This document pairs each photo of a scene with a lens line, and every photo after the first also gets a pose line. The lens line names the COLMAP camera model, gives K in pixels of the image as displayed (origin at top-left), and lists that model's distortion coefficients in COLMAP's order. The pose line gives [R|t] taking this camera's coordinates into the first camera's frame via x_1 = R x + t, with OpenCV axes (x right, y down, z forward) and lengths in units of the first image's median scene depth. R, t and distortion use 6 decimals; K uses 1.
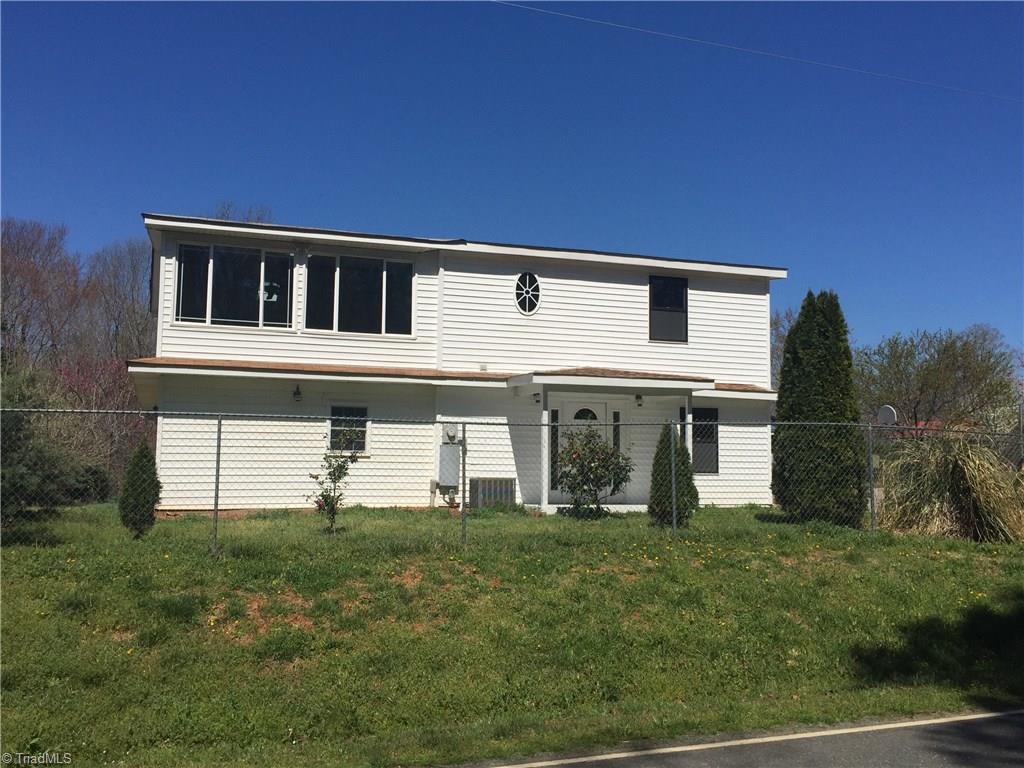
lens RADIAL K [[960.3, 0, 513.6], [0, 960.3, 386.5], [0, 0, 1]] dist [0.037389, 0.000000]
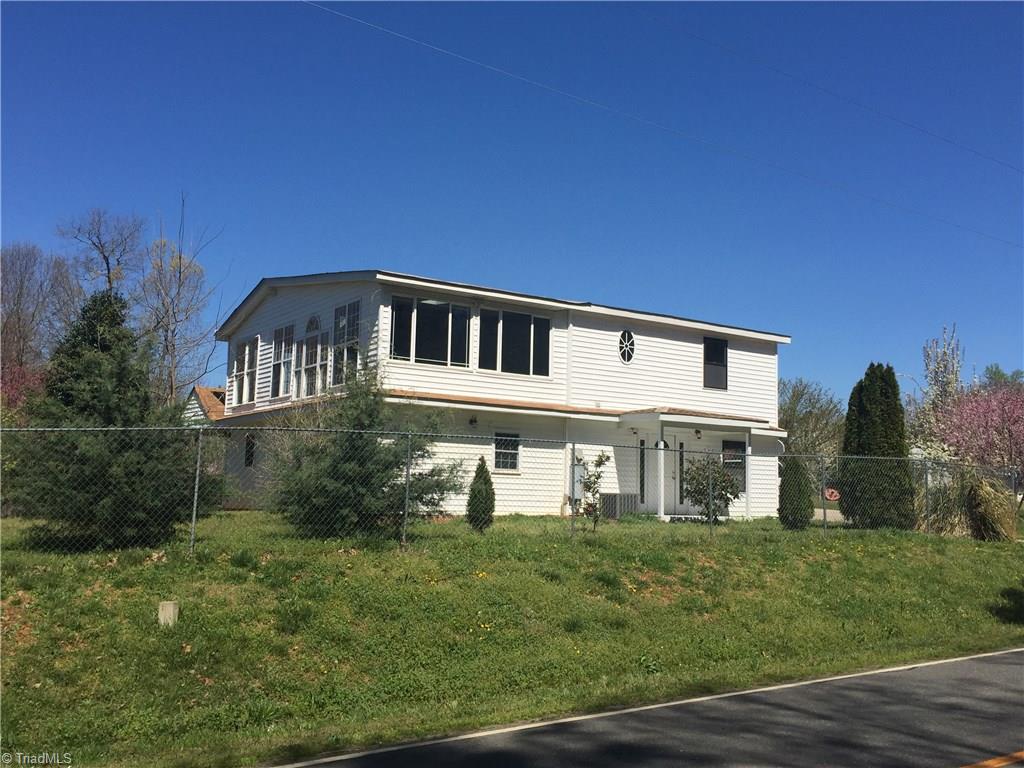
lens RADIAL K [[960.3, 0, 510.2], [0, 960.3, 382.1], [0, 0, 1]] dist [0.037389, 0.000000]
pose [[0.967279, 0.044624, 0.249759, -0.465967], [-0.038427, 0.998822, -0.029634, -0.007889], [-0.250787, 0.019067, 0.967854, -0.189893]]
